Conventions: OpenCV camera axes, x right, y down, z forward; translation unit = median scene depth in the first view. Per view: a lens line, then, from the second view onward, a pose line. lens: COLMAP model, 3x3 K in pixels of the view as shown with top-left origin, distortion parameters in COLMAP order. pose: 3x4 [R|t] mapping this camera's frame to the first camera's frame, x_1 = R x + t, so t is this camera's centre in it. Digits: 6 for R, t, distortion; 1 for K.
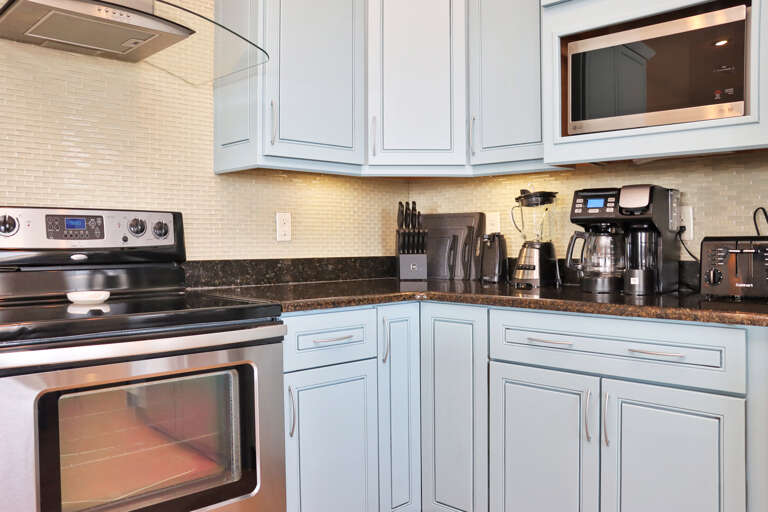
lens RADIAL K [[658.3, 0, 384.1], [0, 658.3, 259.3], [0, 0, 1]] dist [-0.139772, 0.049897]
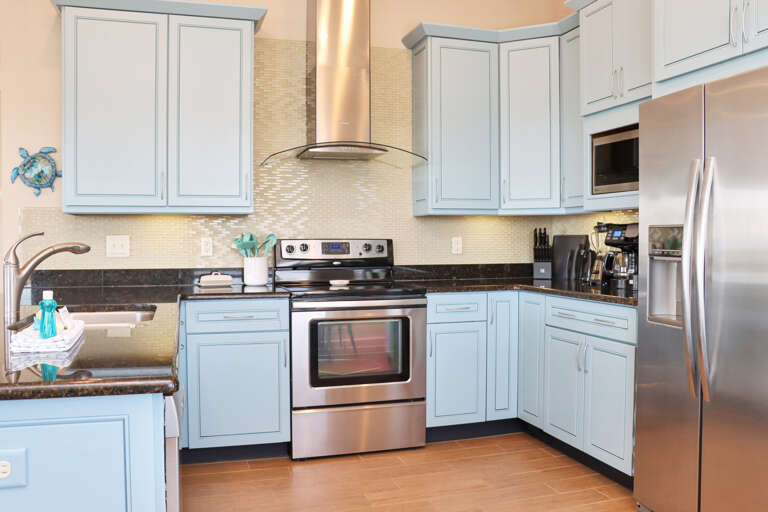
lens RADIAL K [[658.3, 0, 385.5], [0, 658.3, 258.7], [0, 0, 1]] dist [-0.139772, 0.049897]
pose [[0.892141, 0.009848, -0.451649, 0.532719], [-0.010222, 0.999946, 0.001611, -0.019843], [0.451641, 0.003180, 0.892194, -0.700878]]
